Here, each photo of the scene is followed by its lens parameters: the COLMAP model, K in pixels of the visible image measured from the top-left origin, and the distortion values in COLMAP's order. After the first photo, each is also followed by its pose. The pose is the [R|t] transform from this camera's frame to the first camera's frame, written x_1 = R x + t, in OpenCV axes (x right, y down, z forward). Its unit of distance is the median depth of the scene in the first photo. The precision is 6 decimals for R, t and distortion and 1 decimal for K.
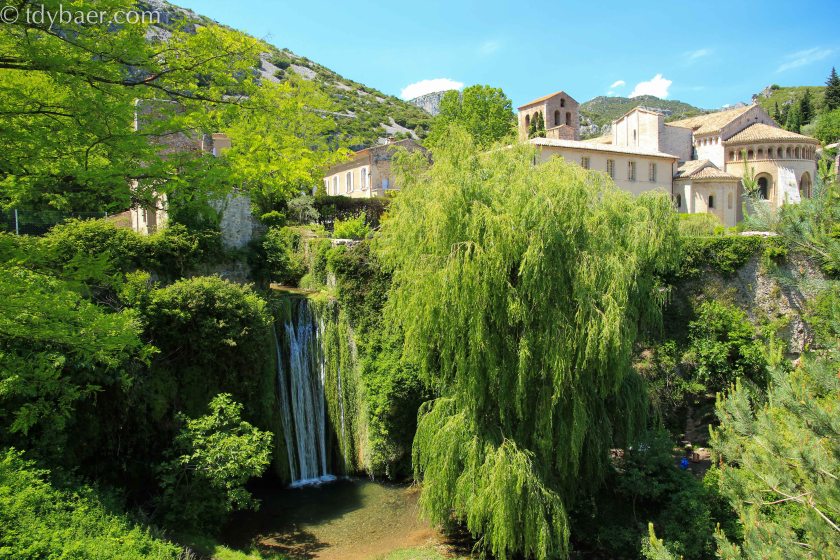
lens RADIAL K [[590.6, 0, 425.3], [0, 590.6, 277.5], [0, 0, 1]] dist [-0.113855, 0.096772]
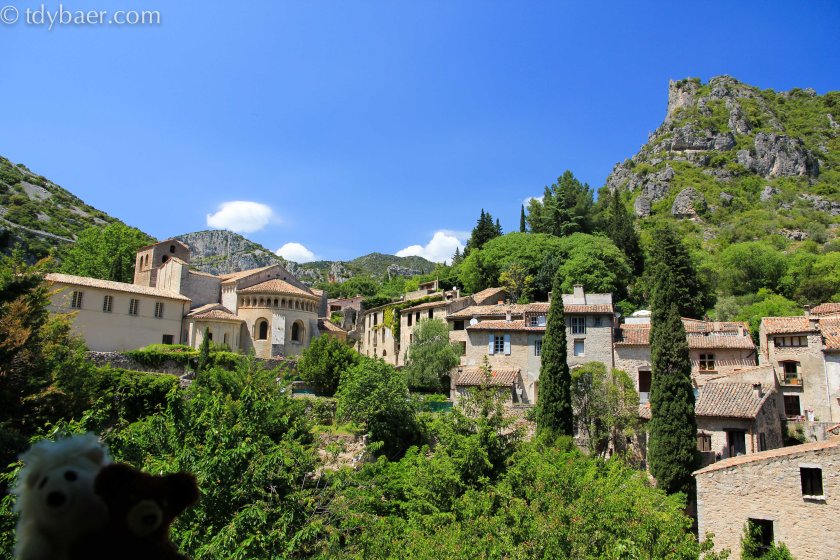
lens RADIAL K [[590.6, 0, 425.3], [0, 590.6, 277.5], [0, 0, 1]] dist [-0.113855, 0.096772]
pose [[0.932521, 0.103547, 0.345952, 0.311208], [-0.015391, 0.968534, -0.248407, 0.027114], [-0.360788, 0.226320, 0.904772, -0.189078]]
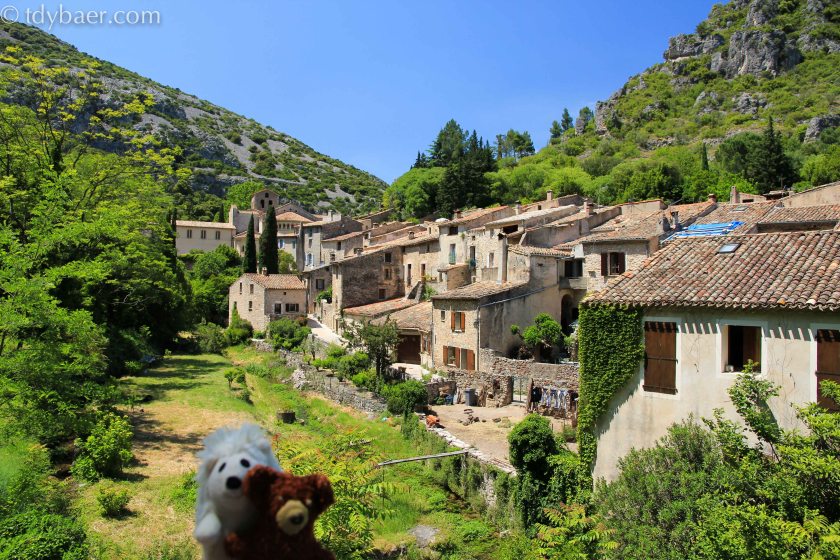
lens RADIAL K [[590.6, 0, 425.3], [0, 590.6, 277.5], [0, 0, 1]] dist [-0.113855, 0.096772]
pose [[0.995931, 0.029800, -0.085049, 0.885494], [-0.037428, 0.995279, -0.089553, 0.097337], [0.081979, 0.092371, 0.992344, -0.733237]]
